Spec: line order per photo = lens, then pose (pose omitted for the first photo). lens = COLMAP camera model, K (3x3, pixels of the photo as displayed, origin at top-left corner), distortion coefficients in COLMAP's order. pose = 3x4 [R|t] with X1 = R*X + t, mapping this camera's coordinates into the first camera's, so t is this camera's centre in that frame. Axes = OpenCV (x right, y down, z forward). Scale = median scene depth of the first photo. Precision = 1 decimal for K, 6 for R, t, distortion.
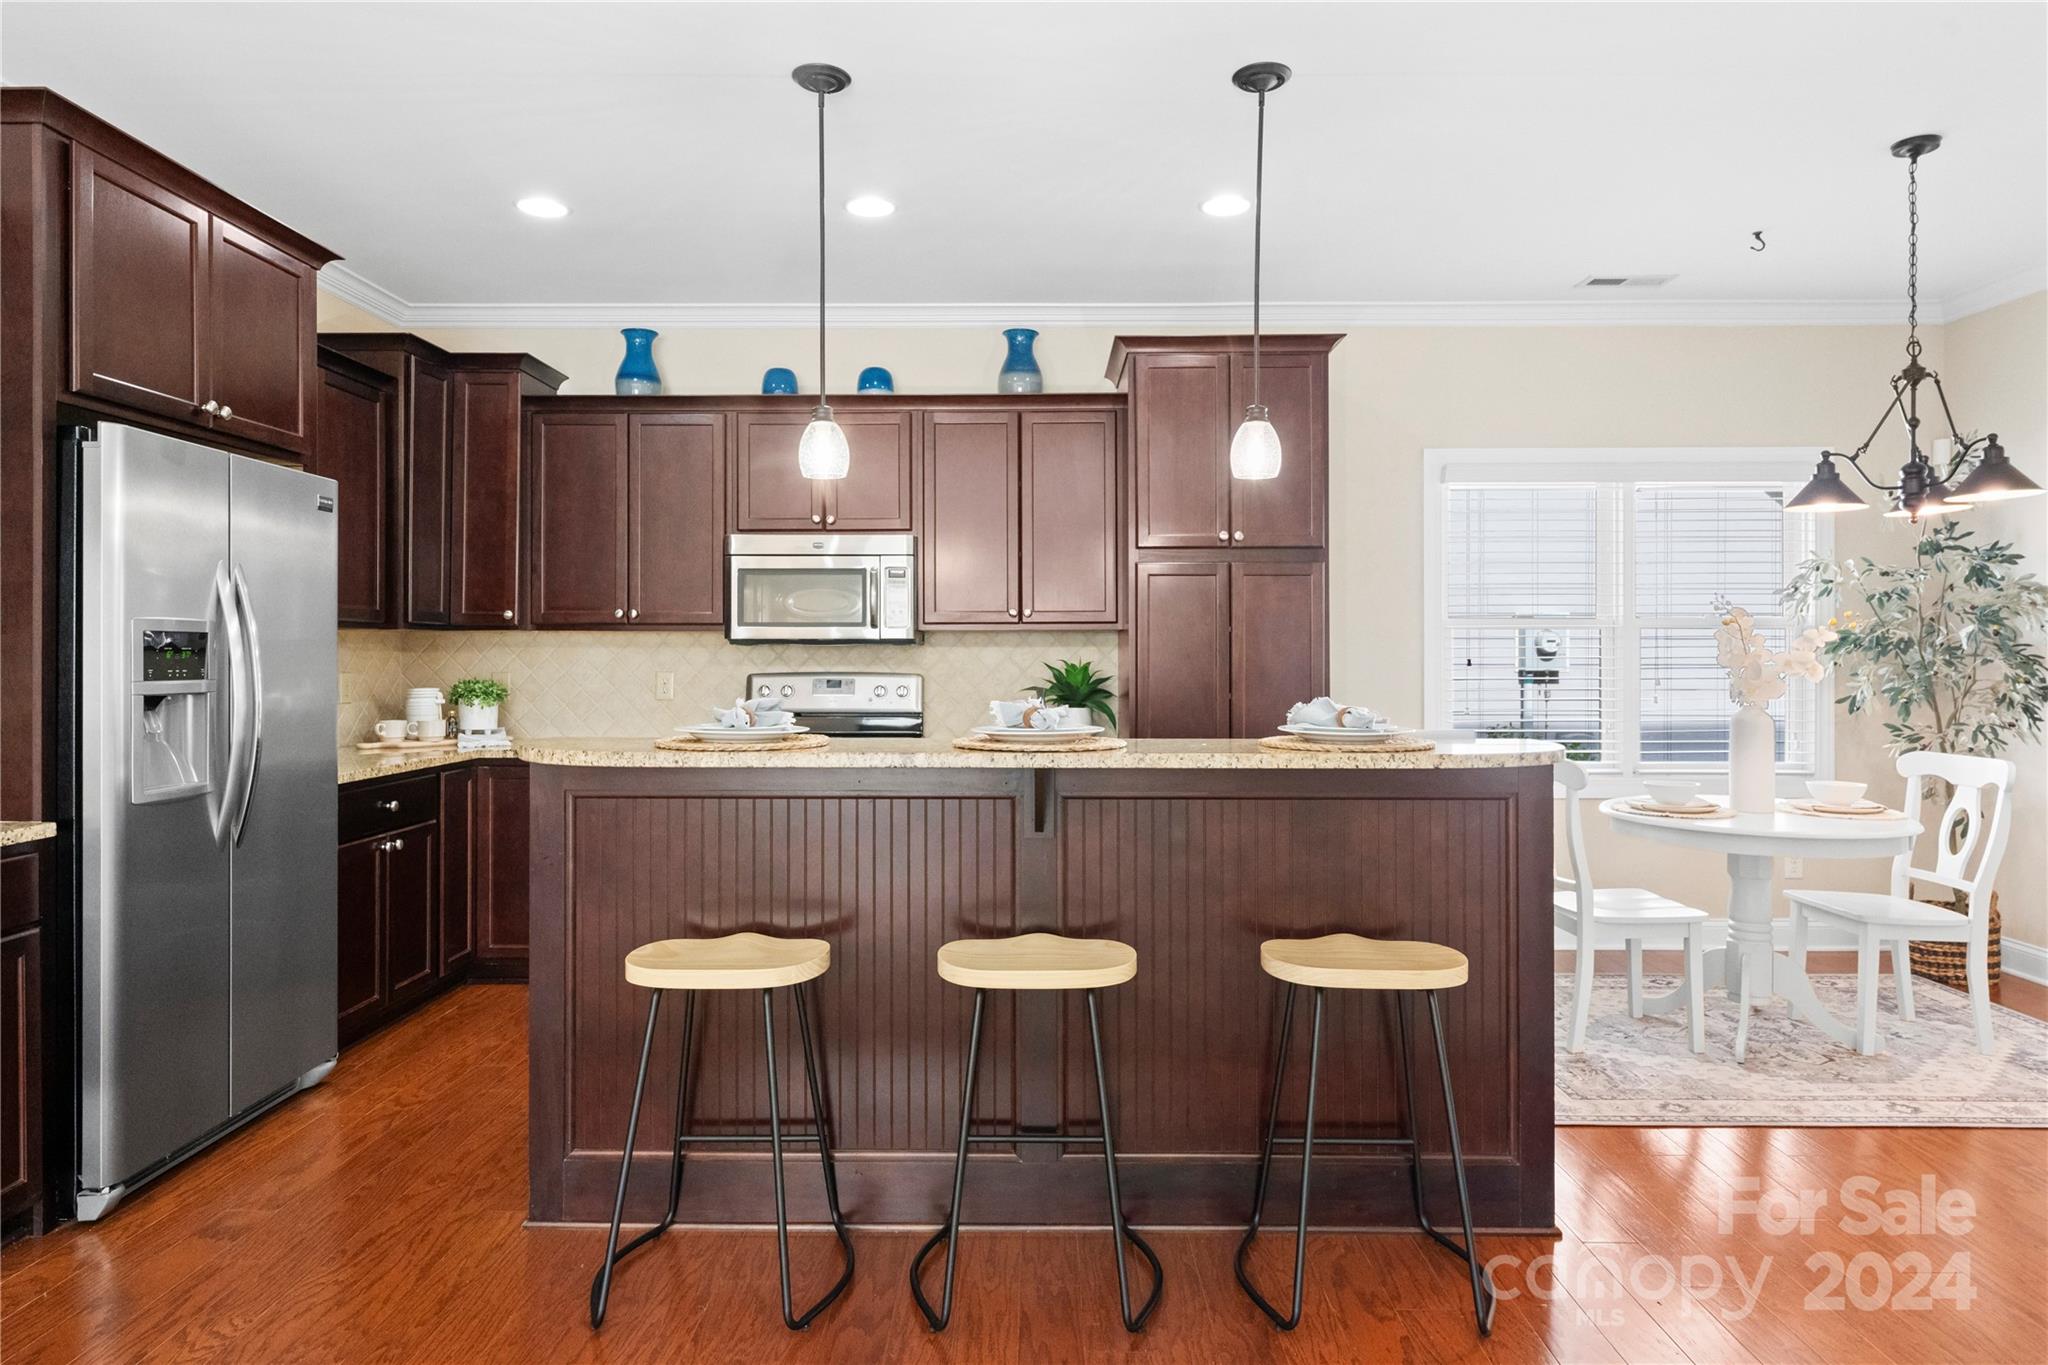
lens RADIAL K [[1194.8, 0, 1025.7], [0, 1194.8, 648.4], [0, 0, 1]] dist [0.002181, 0.001176]
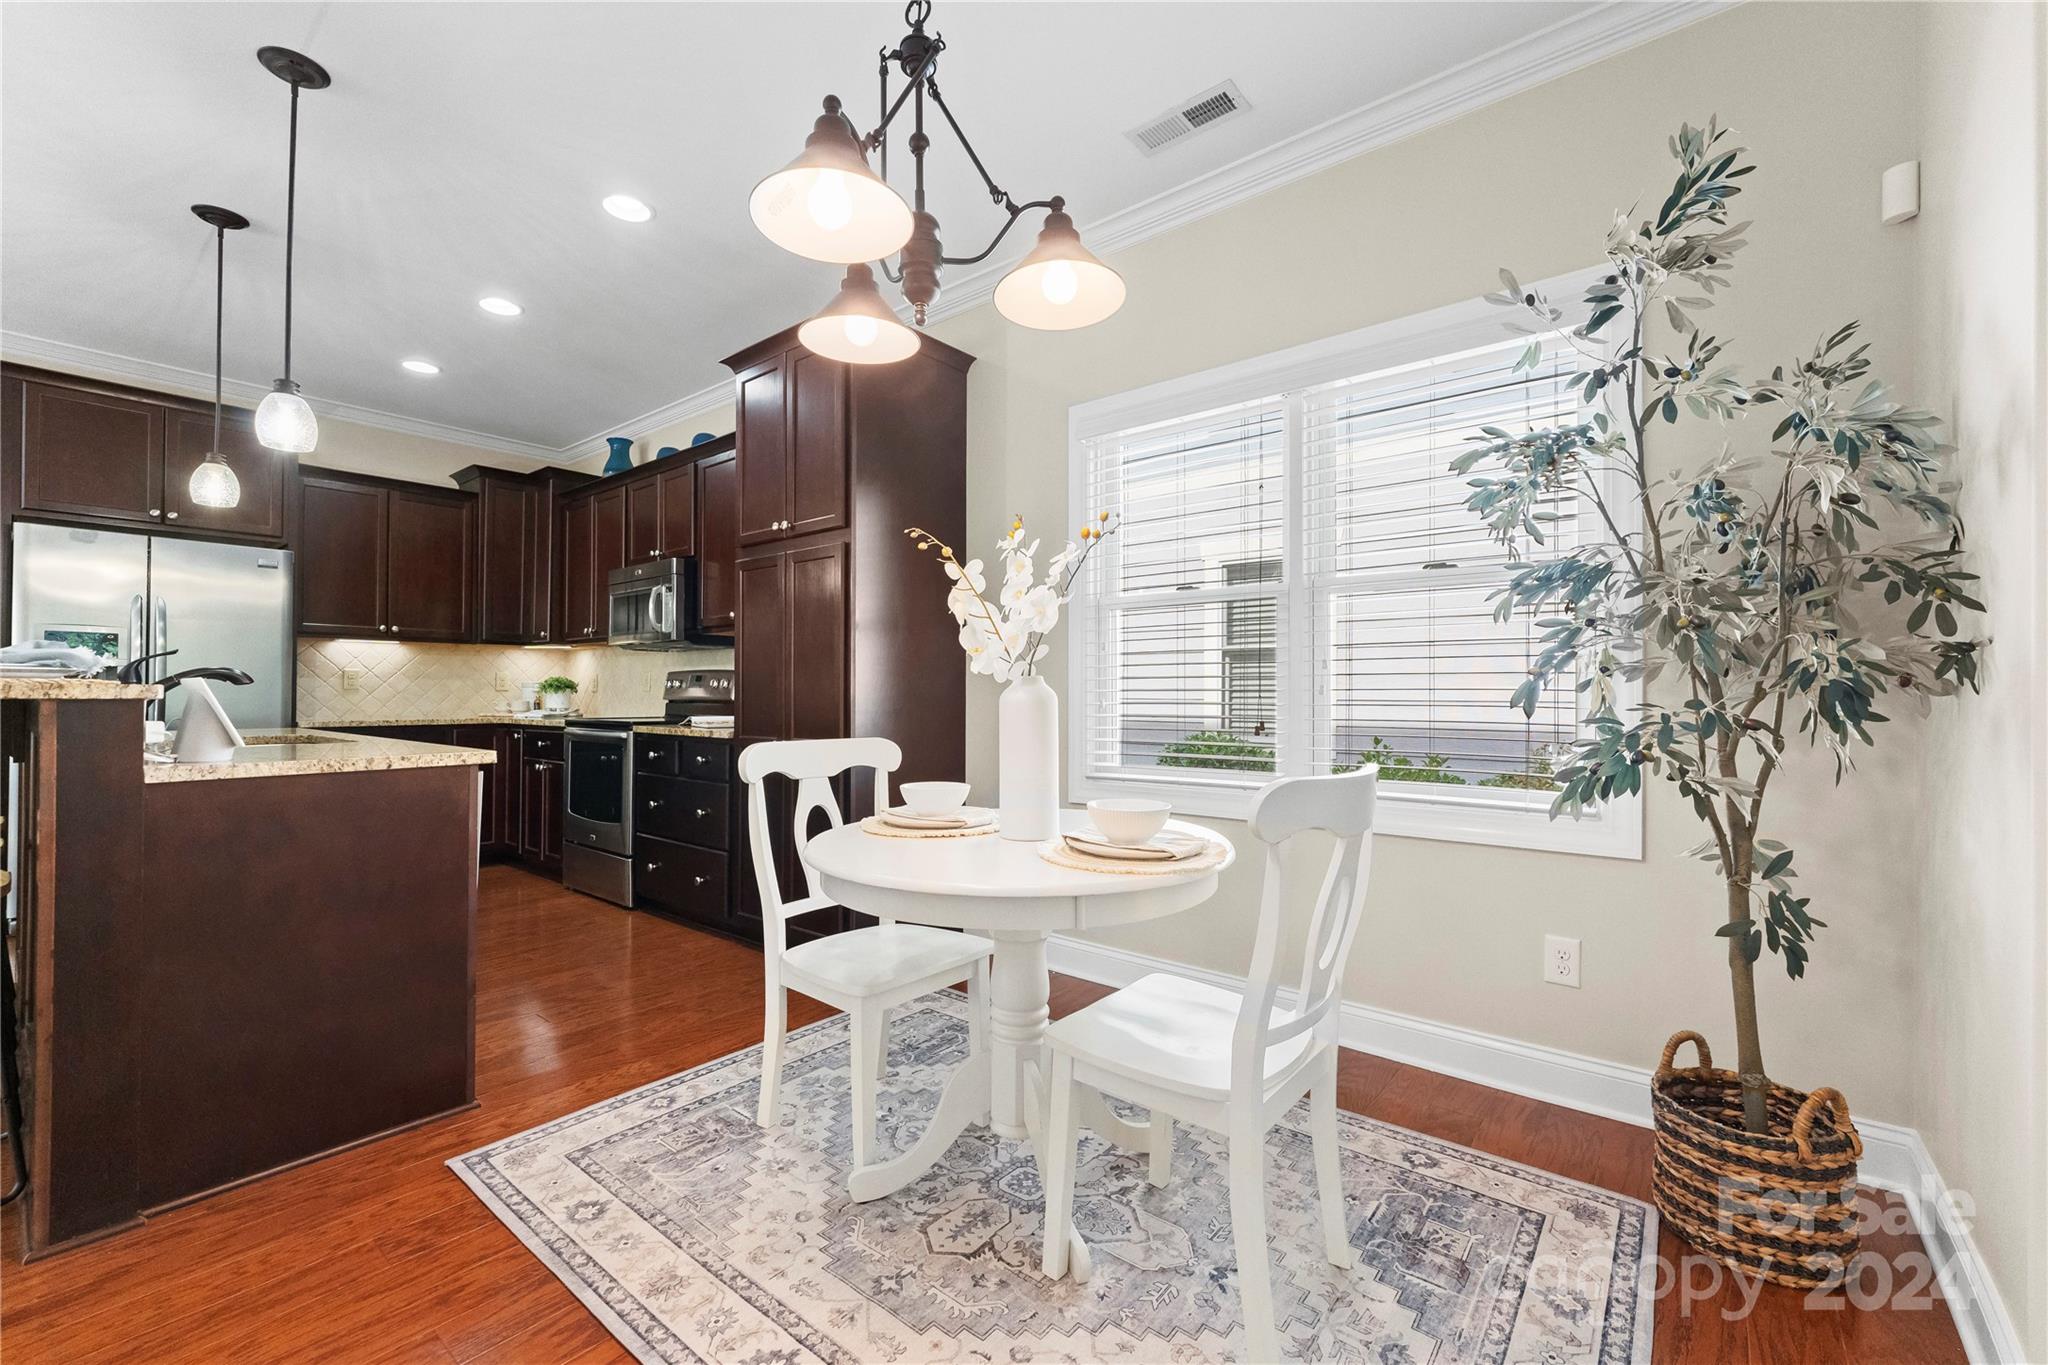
lens RADIAL K [[835.1, 0, 1023.0], [0, 835.1, 688.5], [0, 0, 1]] dist [-0.000021, 0.000165]
pose [[0.780185, -0.002303, -0.625545, 0.900722], [0.000140, 0.999994, -0.003506, 0.056910], [0.625549, 0.002648, 0.780180, 0.647474]]
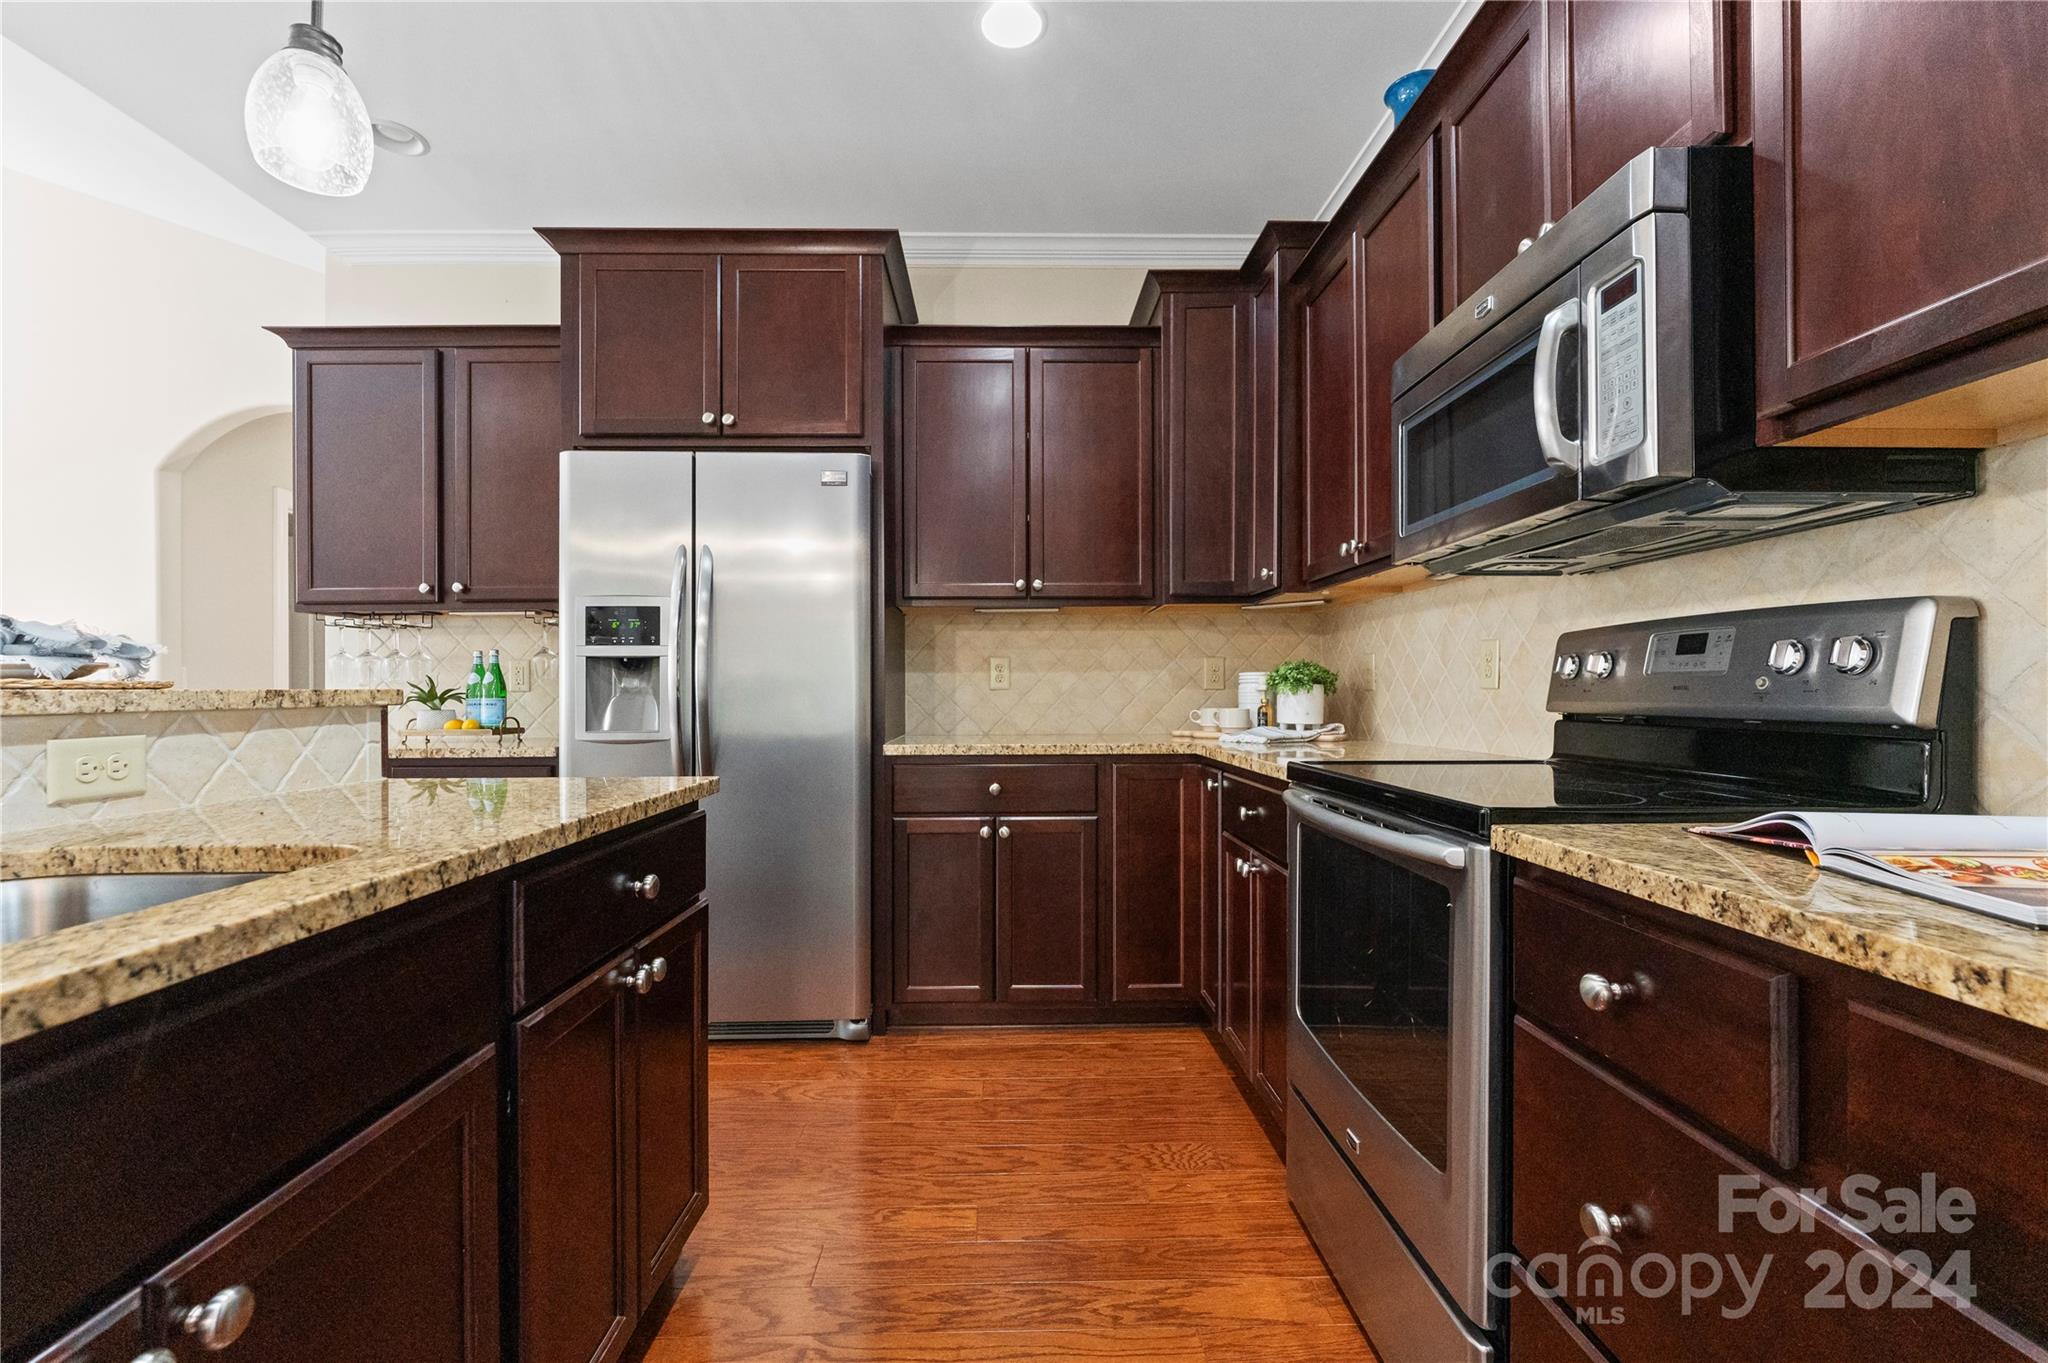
lens RADIAL K [[884.4, 0, 1023.6], [0, 884.4, 691.3], [0, 0, 1]] dist [-0.004892, -0.000486]
pose [[0.031155, -0.001441, -0.999514, 0.155545], [0.008318, 0.999965, -0.001182, 0.056544], [0.999480, -0.008277, 0.031166, 0.995085]]
